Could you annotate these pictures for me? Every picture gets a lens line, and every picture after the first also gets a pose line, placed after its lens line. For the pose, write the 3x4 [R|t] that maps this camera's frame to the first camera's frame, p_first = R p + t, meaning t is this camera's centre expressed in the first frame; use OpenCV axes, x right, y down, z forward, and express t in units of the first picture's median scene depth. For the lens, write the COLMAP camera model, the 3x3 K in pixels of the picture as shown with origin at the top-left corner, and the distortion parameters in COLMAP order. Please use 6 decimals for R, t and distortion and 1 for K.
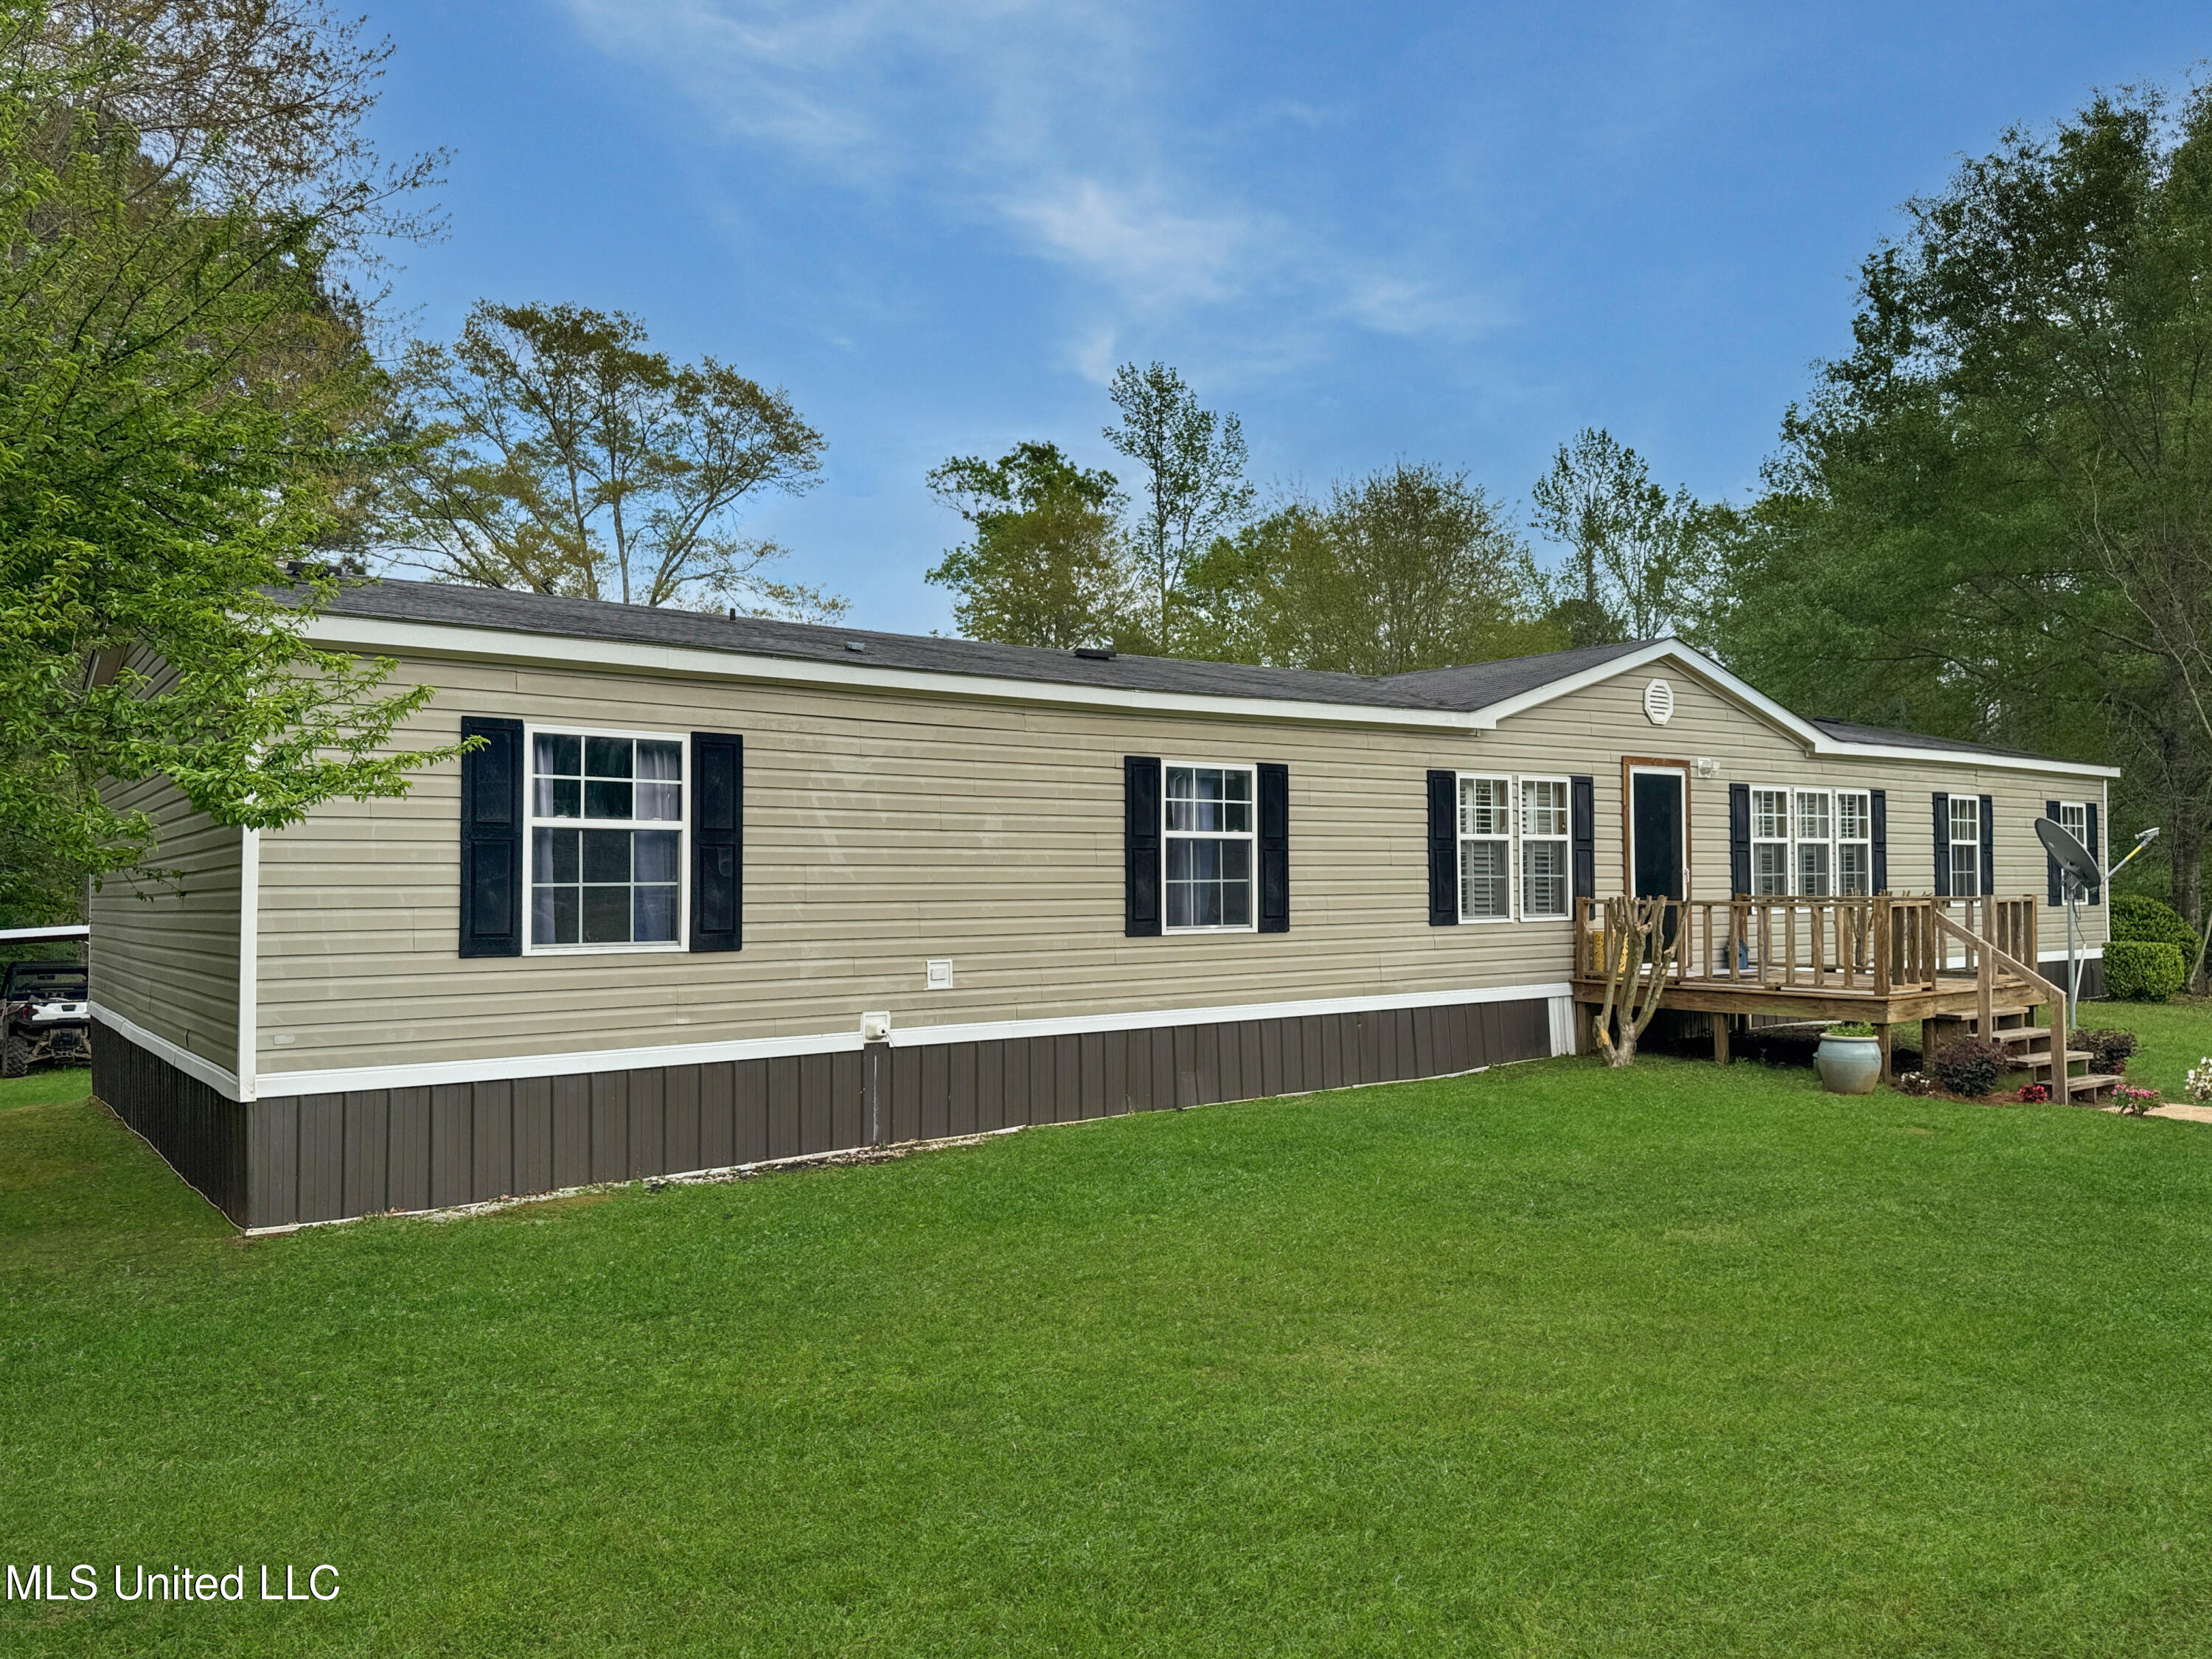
lens RADIAL K [[1556.5, 0, 1106.0], [0, 1556.5, 829.5], [0, 0, 1]] dist [0.085370, -0.084944]
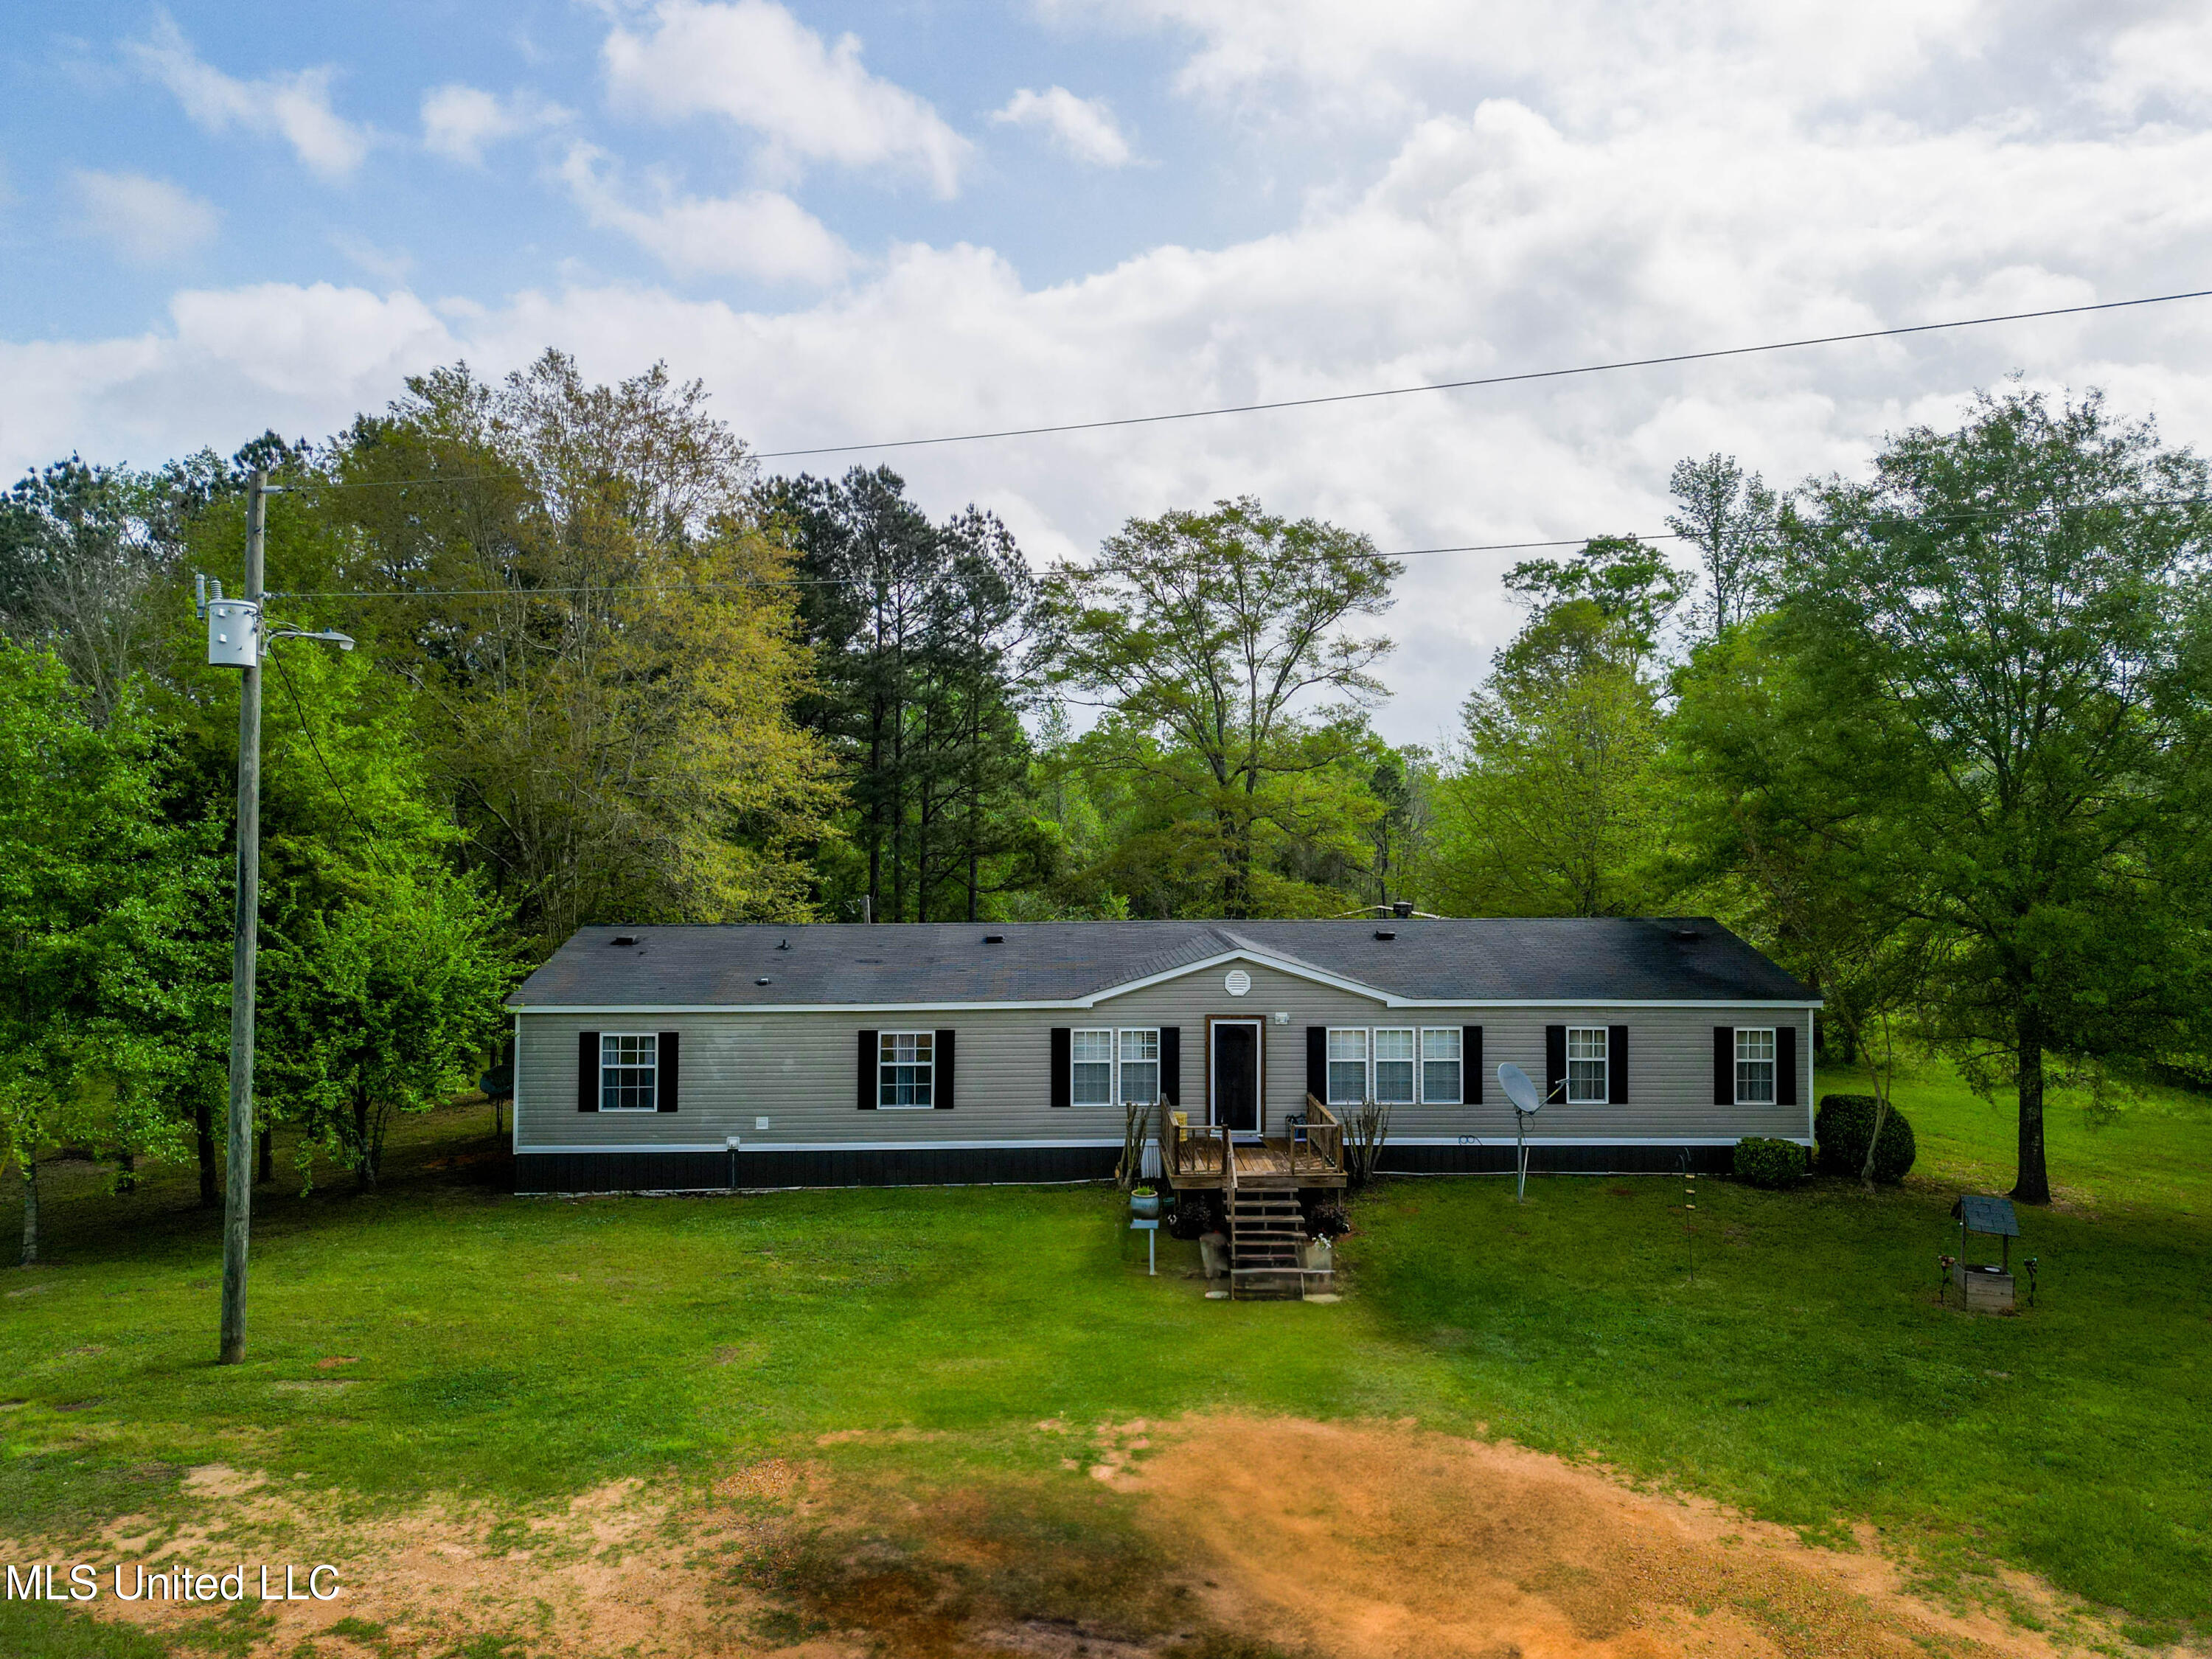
lens RADIAL K [[1556.5, 0, 1106.0], [0, 1556.5, 829.5], [0, 0, 1]] dist [0.085370, -0.084944]
pose [[0.826569, 0.002983, -0.562827, 1.593793], [0.013318, 0.999602, 0.024856, -0.392120], [0.562677, -0.028041, 0.826201, -0.683654]]
